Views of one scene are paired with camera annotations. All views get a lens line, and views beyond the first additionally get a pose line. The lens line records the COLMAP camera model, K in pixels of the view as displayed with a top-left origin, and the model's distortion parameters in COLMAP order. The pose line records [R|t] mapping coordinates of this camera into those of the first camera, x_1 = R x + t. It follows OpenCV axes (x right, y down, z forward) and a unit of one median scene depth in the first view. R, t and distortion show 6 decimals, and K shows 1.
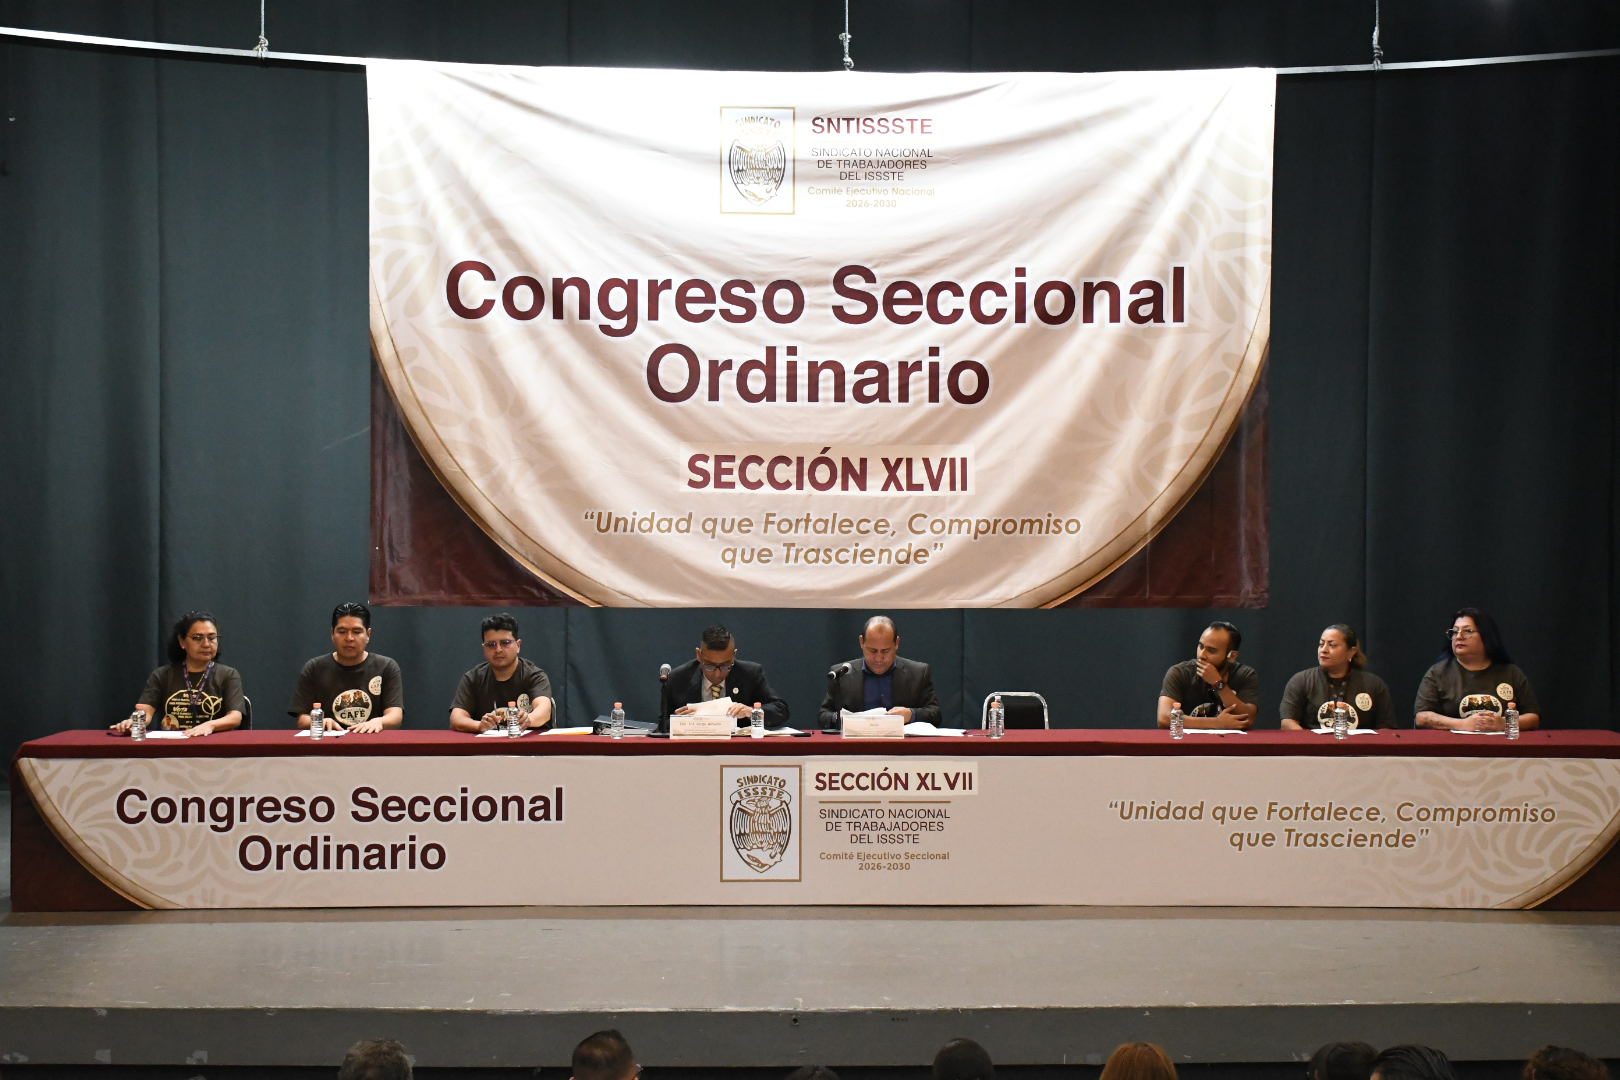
lens RADIAL K [[2416.7, 0, 787.5], [0, 2416.7, 548.8], [0, 0, 1]] dist [0.224539, 0.000000]
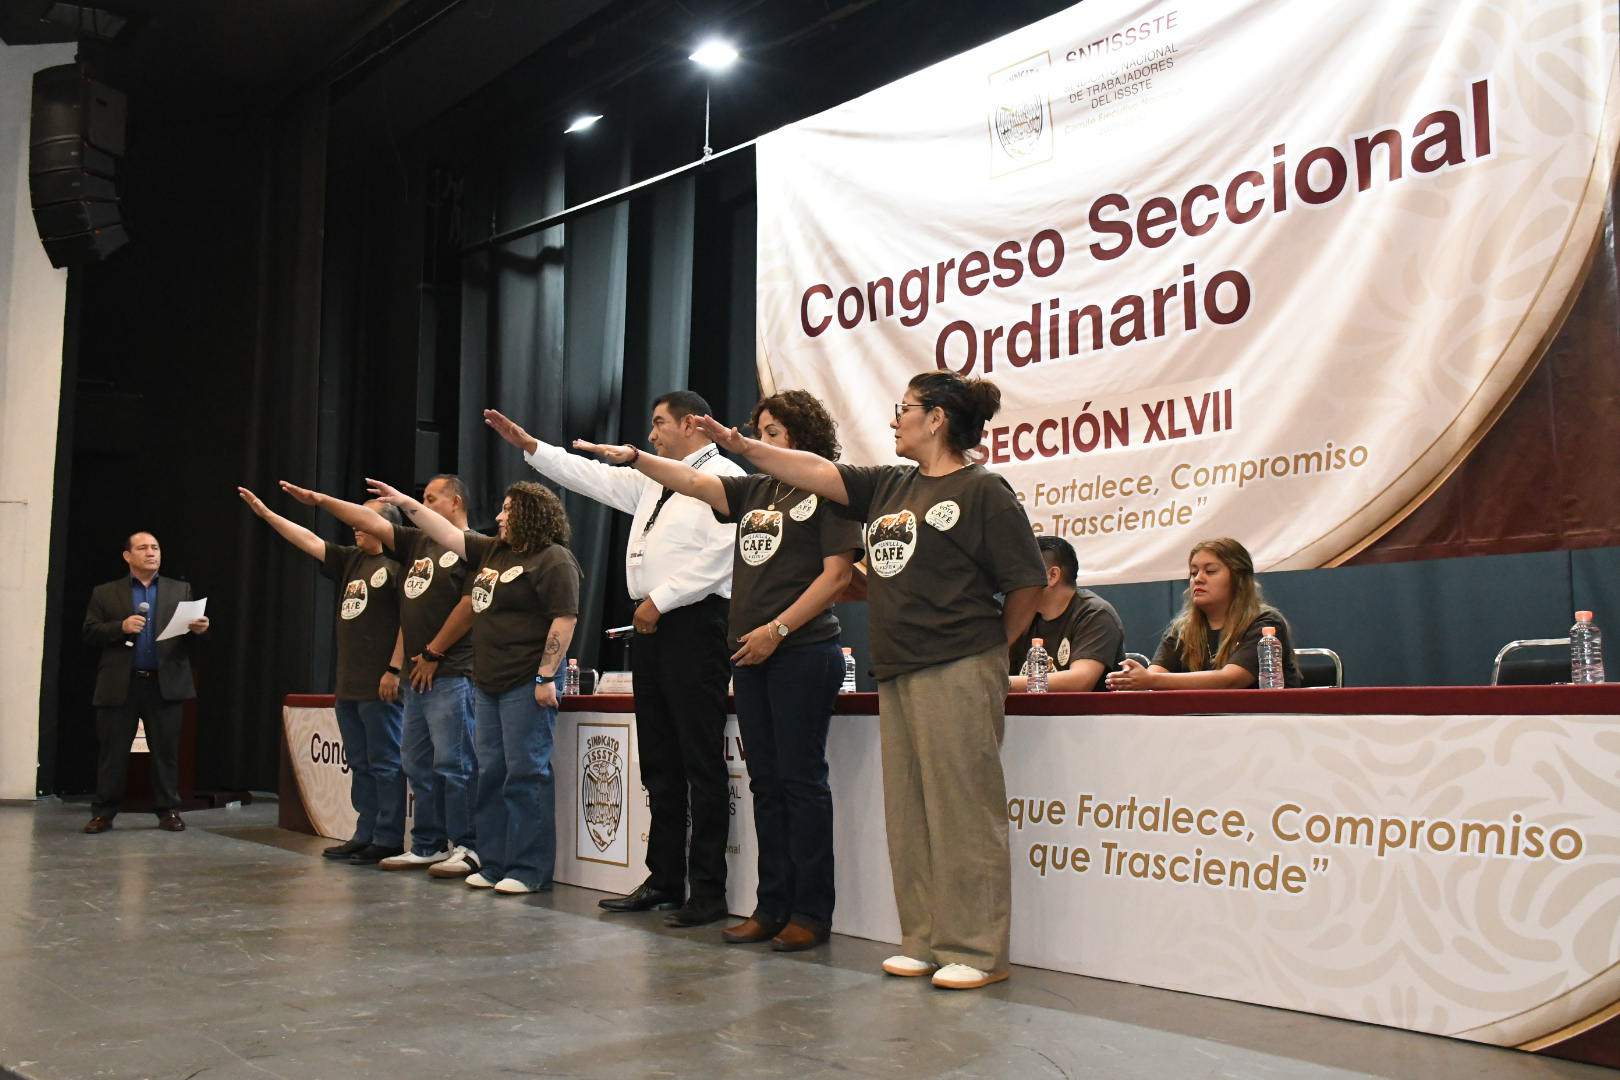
lens RADIAL K [[1441.4, 0, 796.9], [0, 1441.4, 545.4], [0, 0, 1]] dist [-0.089233, 0.120515]
pose [[0.642250, -0.083130, -0.761974, 0.340797], [-0.002528, 0.993866, -0.110560, 0.067415], [0.766491, 0.072934, 0.638100, 0.592372]]
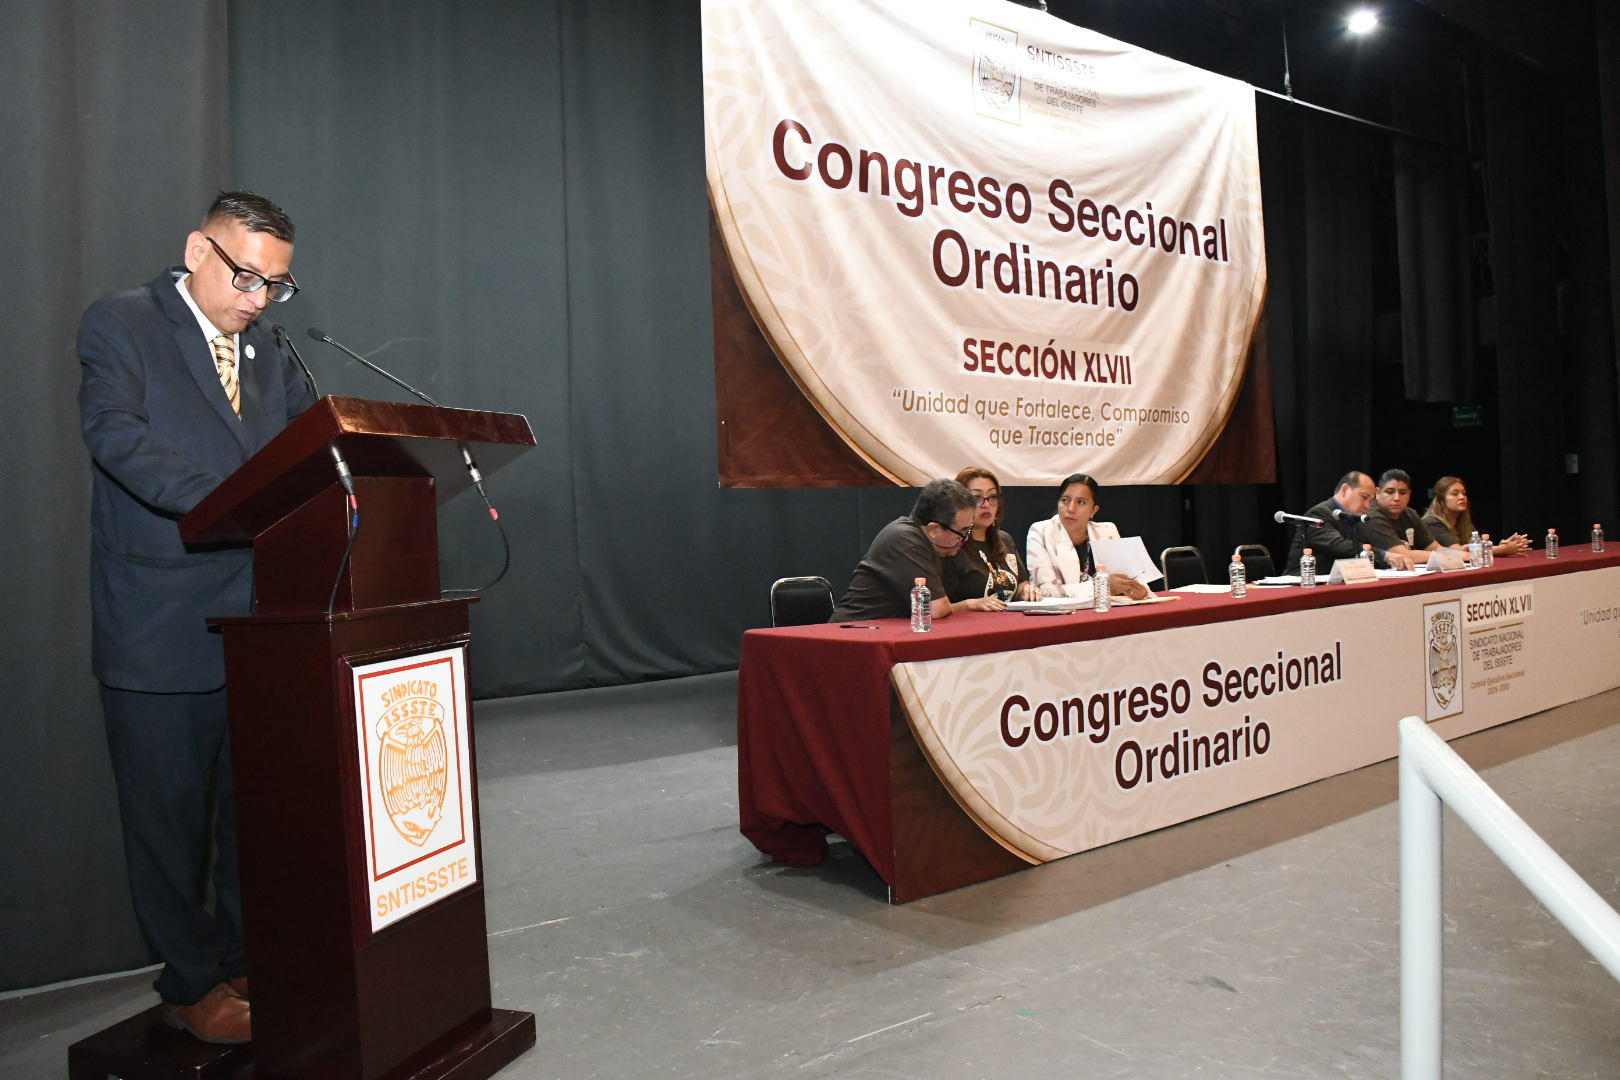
lens RADIAL K [[1261.5, 0, 781.4], [0, 1261.5, 559.4], [0, 0, 1]] dist [-0.146539, 0.102723]
pose [[0.808568, -0.048309, 0.586416, -0.420519], [0.045406, 0.998775, 0.019672, 0.041051], [-0.586648, 0.010721, 0.809771, 0.615924]]
